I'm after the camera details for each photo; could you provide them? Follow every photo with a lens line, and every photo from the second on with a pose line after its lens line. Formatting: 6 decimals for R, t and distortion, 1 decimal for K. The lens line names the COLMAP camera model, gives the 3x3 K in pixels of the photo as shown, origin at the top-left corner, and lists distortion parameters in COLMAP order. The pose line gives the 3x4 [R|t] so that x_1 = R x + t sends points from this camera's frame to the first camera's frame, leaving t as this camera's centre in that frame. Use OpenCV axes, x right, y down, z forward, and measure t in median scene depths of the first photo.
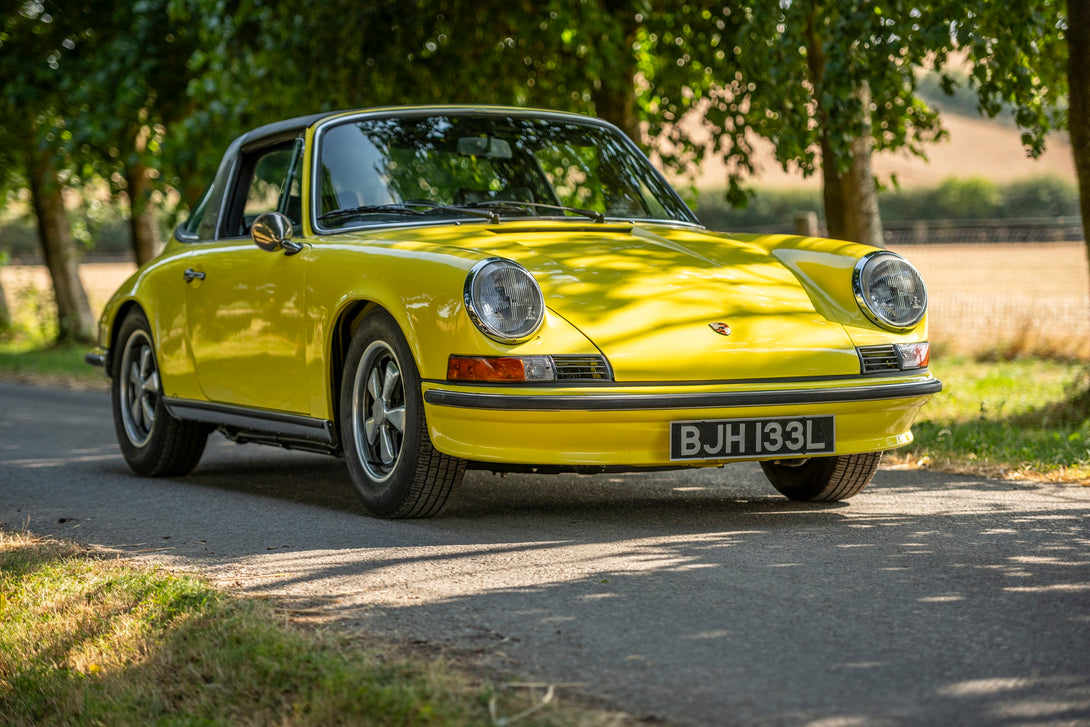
lens RADIAL K [[3436.9, 0, 545.0], [0, 3436.9, 363.5], [0, 0, 1]] dist [-0.093975, -0.569879]
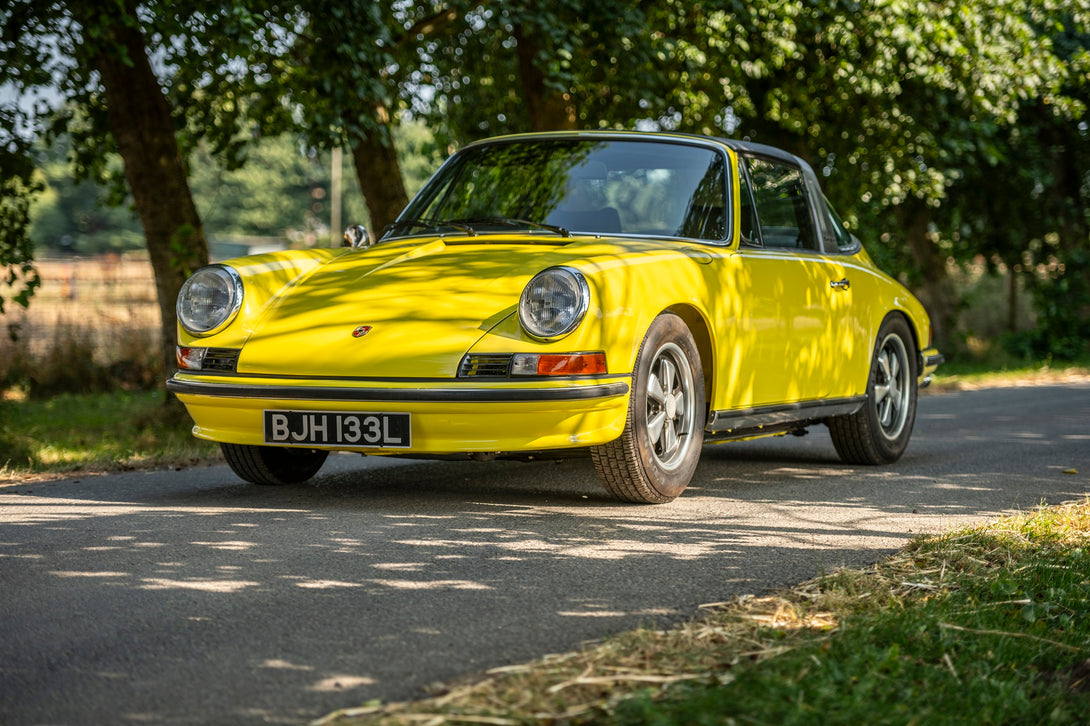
lens RADIAL K [[3436.9, 0, 545.0], [0, 3436.9, 363.0], [0, 0, 1]] dist [-0.093975, -0.569879]
pose [[0.648956, 0.039947, -0.759777, 0.952082], [-0.041774, 0.998985, 0.016843, -0.021442], [0.759679, 0.020808, 0.649966, 0.324377]]
